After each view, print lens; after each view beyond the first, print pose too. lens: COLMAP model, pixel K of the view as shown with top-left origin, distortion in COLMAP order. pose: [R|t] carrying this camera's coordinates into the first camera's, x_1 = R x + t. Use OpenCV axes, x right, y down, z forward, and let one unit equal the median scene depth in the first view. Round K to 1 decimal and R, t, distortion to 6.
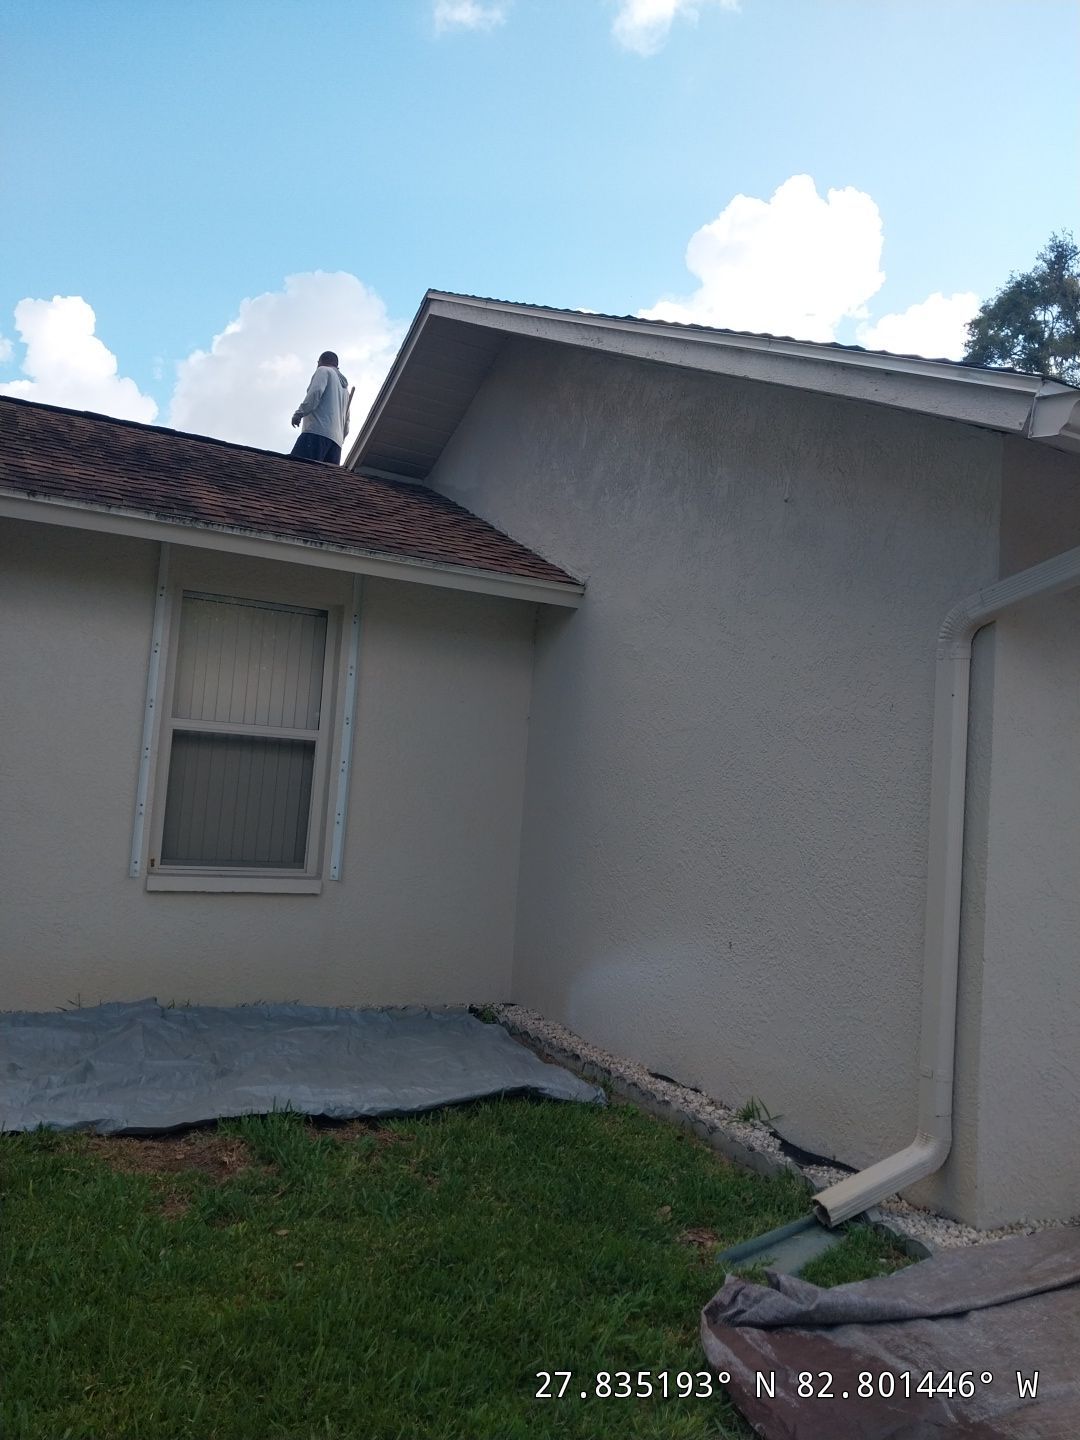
lens RADIAL K [[1151.6, 0, 550.5], [0, 1151.6, 727.5], [0, 0, 1]] dist [0.035015, -0.037166]
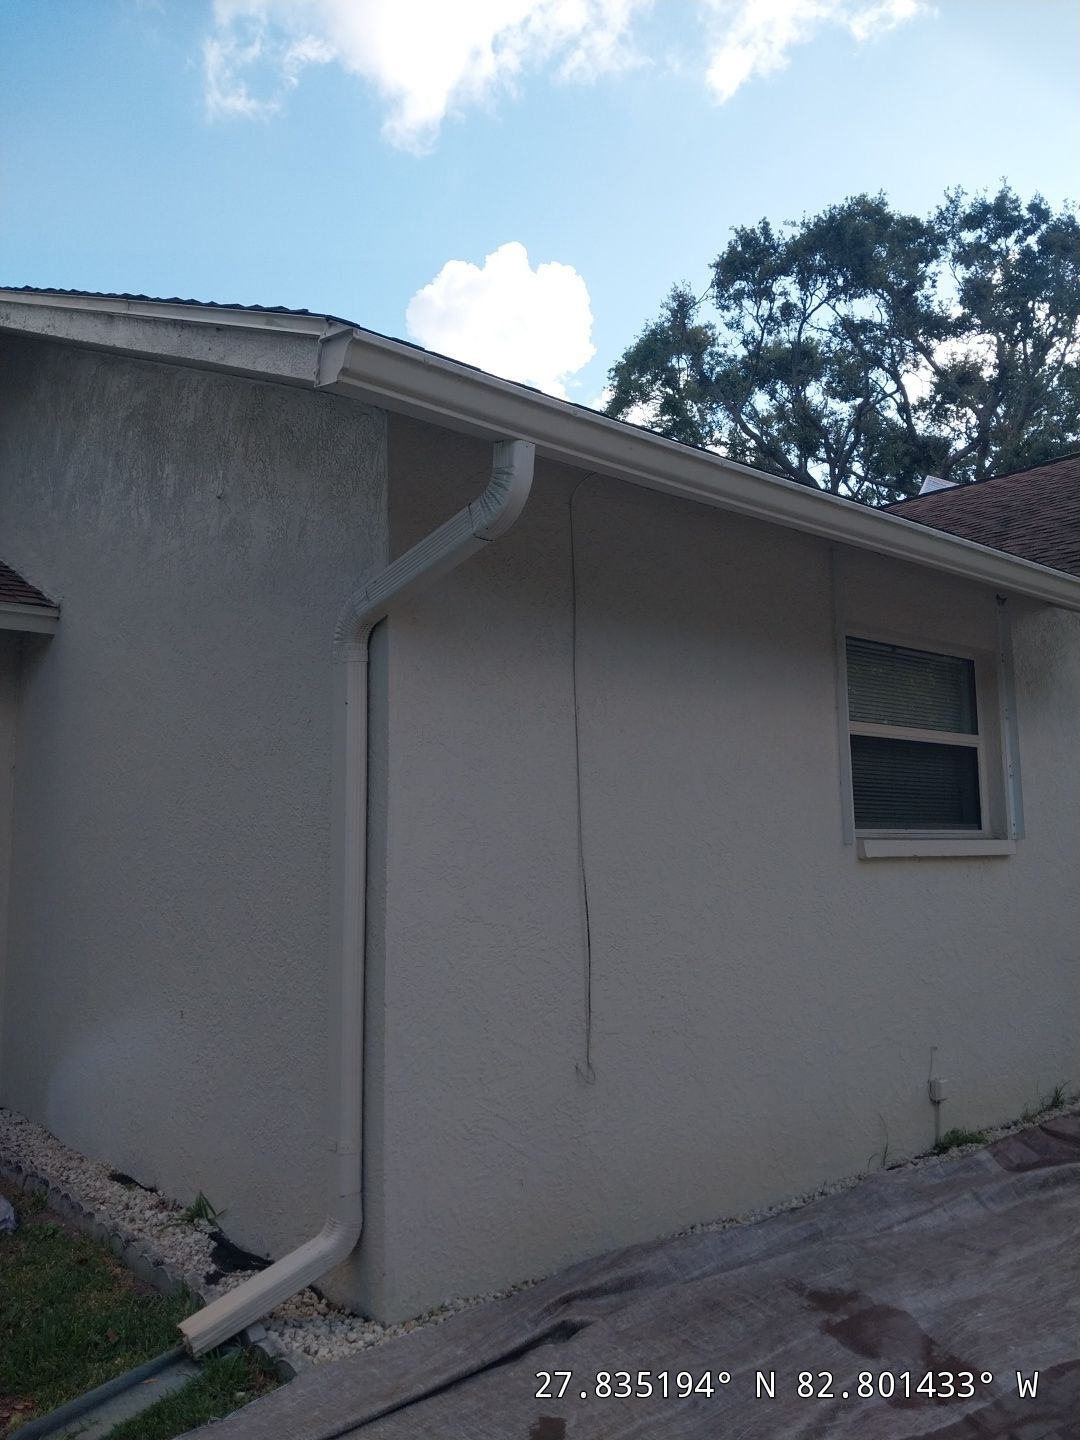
lens RADIAL K [[1151.6, 0, 558.2], [0, 1151.6, 722.0], [0, 0, 1]] dist [0.035015, -0.037166]
pose [[0.967852, -0.051541, 0.246182, 0.274742], [0.062026, 0.997460, -0.035021, 0.025367], [-0.243752, 0.049165, 0.968591, 0.110918]]
